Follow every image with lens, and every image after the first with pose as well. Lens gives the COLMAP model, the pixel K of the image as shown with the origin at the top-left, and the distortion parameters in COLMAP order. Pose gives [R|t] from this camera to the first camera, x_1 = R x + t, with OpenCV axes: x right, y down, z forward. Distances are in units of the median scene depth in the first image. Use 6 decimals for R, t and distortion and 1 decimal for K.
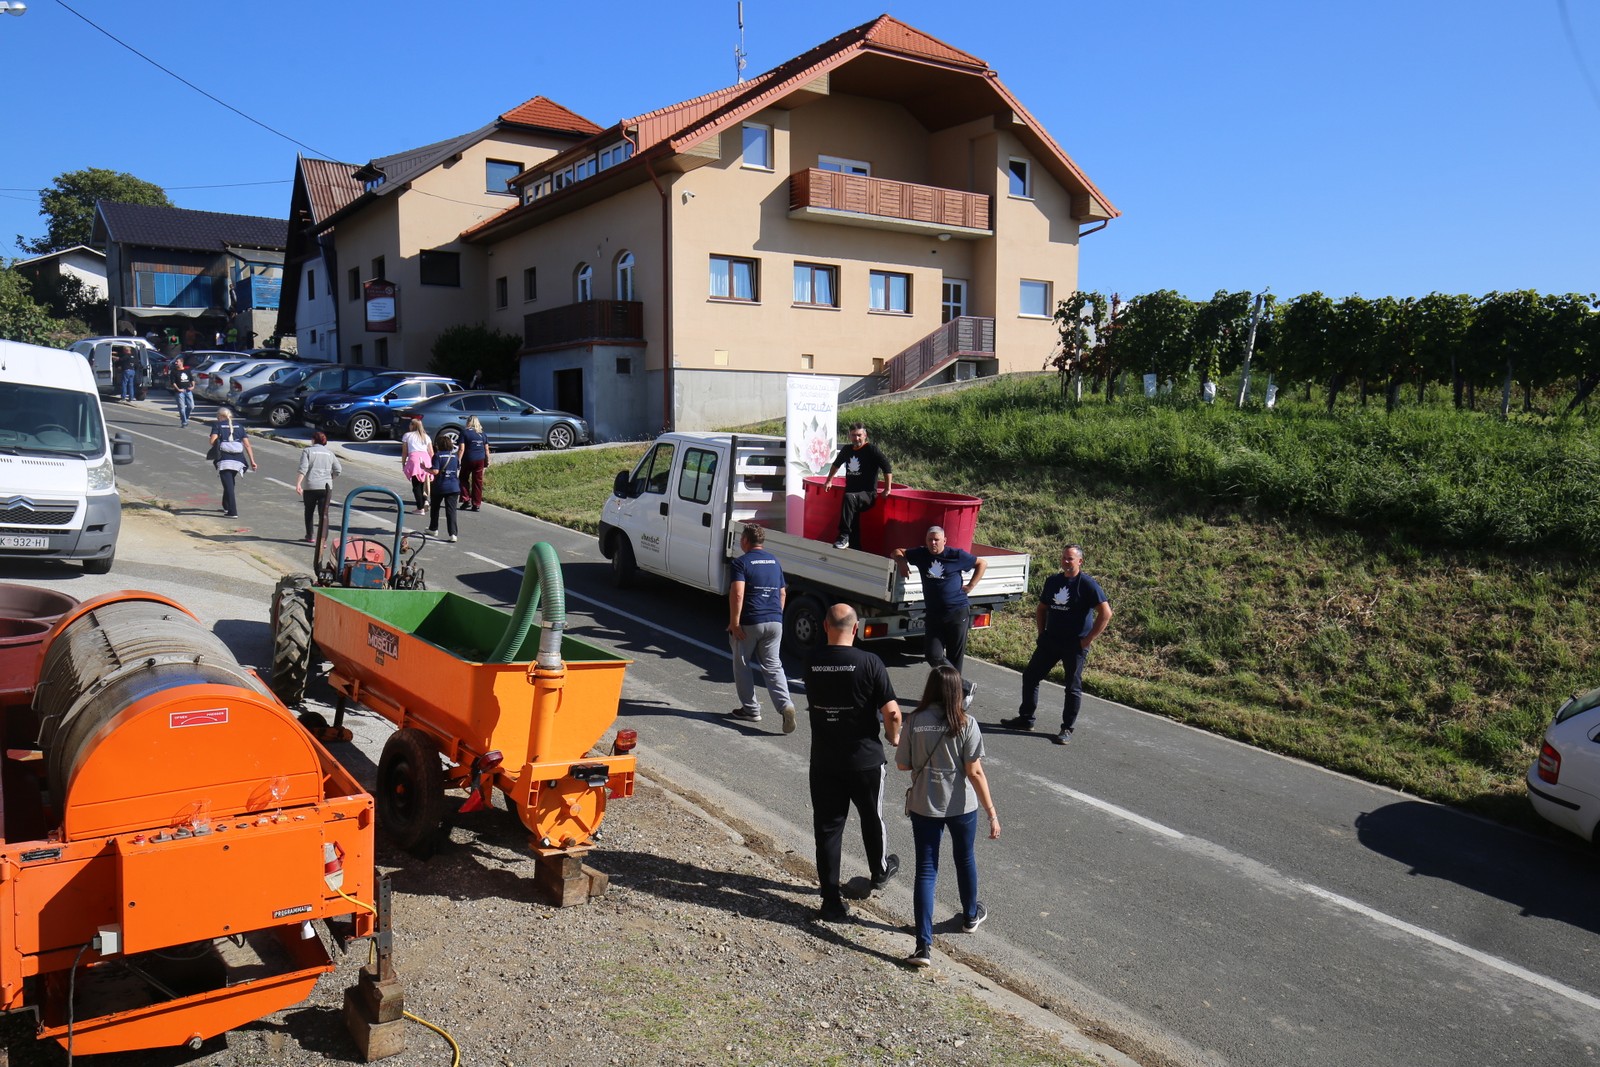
lens RADIAL K [[1239.6, 0, 800.0], [0, 1239.6, 533.5], [0, 0, 1]] dist [-0.002435, 0.000244]
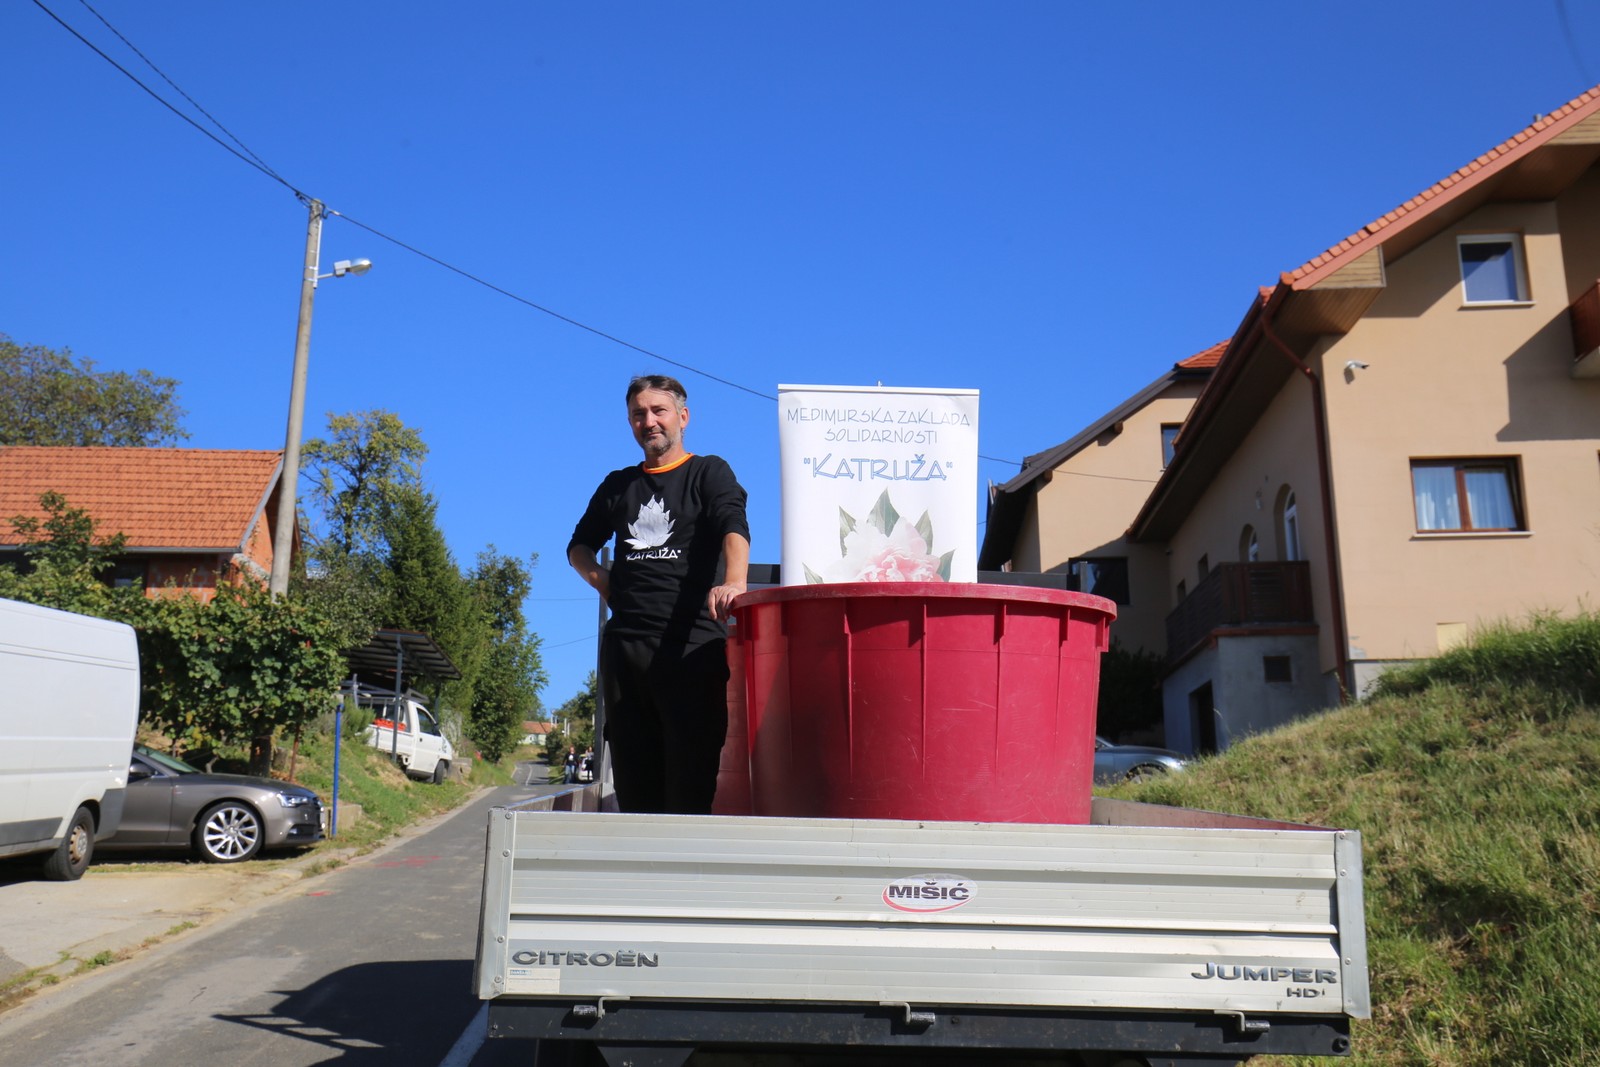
lens RADIAL K [[1512.6, 0, 800.0], [0, 1512.6, 533.5], [0, 0, 1]] dist [0.003556, 0.104530]
pose [[0.783730, -0.151796, -0.602267, 0.121052], [-0.039802, 0.955407, -0.292596, 0.021396], [0.619825, 0.253288, 0.742739, 0.317520]]
